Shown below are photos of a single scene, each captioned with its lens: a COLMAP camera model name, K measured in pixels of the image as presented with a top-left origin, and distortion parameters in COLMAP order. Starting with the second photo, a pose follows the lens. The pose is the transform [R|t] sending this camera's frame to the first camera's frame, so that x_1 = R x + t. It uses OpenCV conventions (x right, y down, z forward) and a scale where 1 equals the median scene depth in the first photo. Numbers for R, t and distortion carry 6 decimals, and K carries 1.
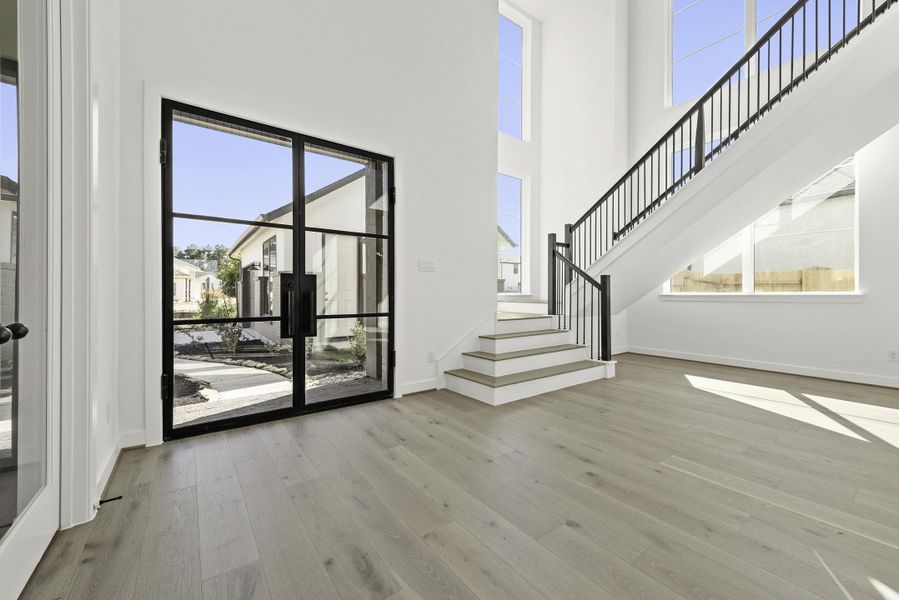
lens RADIAL K [[353.8, 0, 445.4], [0, 353.8, 290.1], [0, 0, 1]] dist [0.015447, -0.000110]
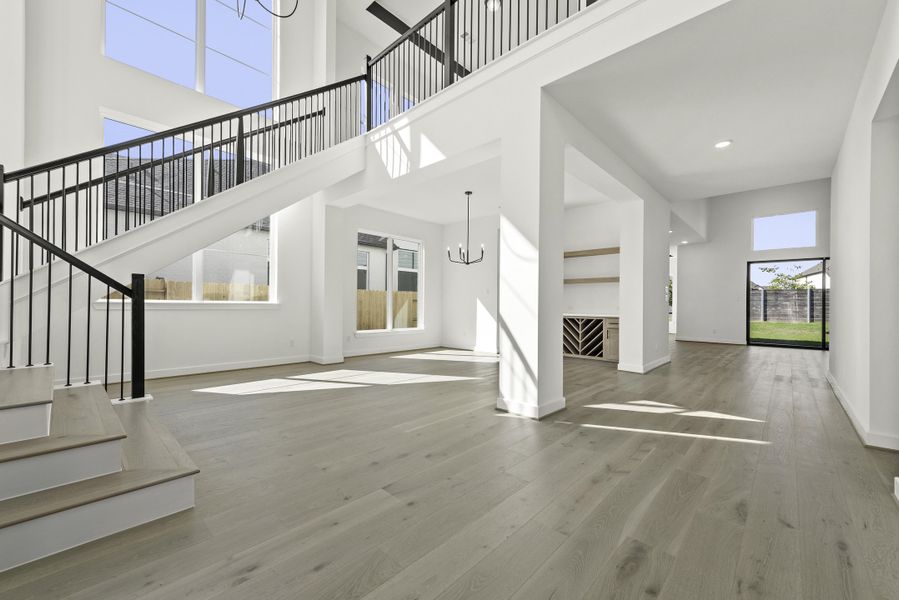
lens RADIAL K [[354.7, 0, 455.9], [0, 354.7, 304.7], [0, 0, 1]] dist [0.016956, -0.005647]
pose [[-0.198296, 0.000108, 0.980142, -0.359511], [-0.022337, 0.999740, -0.004629, 0.006318], [-0.979888, -0.022811, -0.198242, 0.535754]]
